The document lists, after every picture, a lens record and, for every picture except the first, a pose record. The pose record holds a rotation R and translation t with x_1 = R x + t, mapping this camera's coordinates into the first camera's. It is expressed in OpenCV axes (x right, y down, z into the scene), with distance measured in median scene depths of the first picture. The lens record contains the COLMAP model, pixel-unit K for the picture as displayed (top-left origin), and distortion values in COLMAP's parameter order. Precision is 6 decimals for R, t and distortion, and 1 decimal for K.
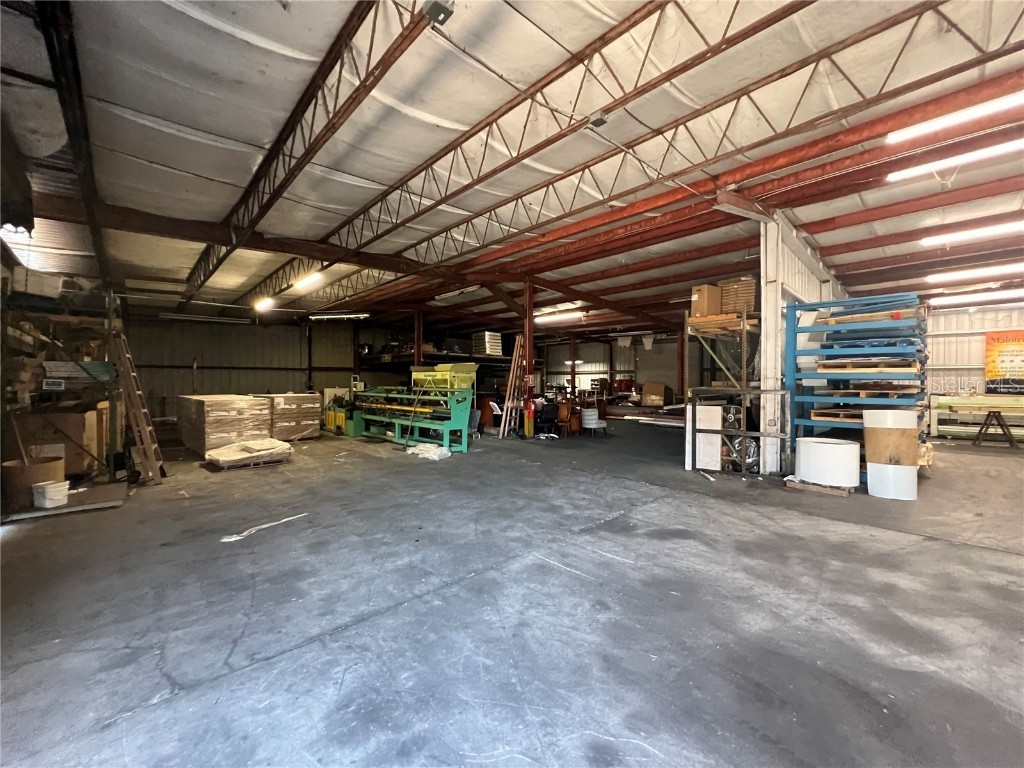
lens RADIAL K [[411.3, 0, 510.4], [0, 411.3, 381.7], [0, 0, 1]] dist [-0.001471, 0.000419]
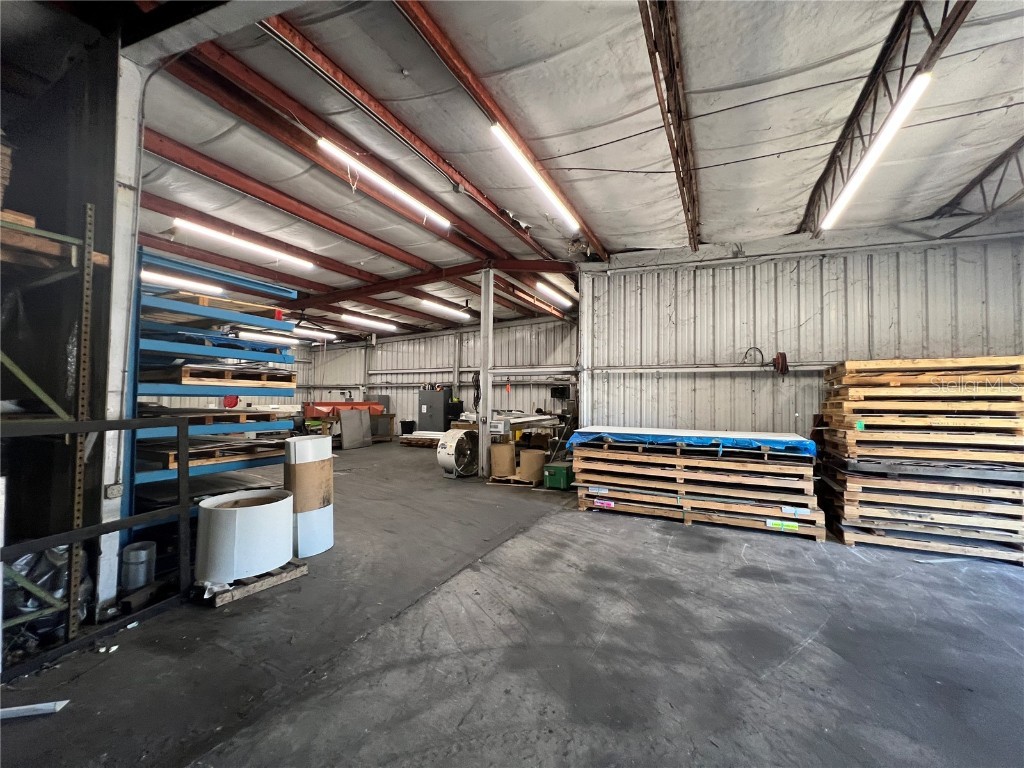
lens RADIAL K [[411.3, 0, 509.7], [0, 411.3, 383.5], [0, 0, 1]] dist [-0.001471, 0.000419]
pose [[-0.342053, 0.025711, 0.939329, 0.105349], [-0.005682, 0.999551, -0.029428, -0.016367], [-0.939663, -0.015404, -0.341753, 1.427195]]
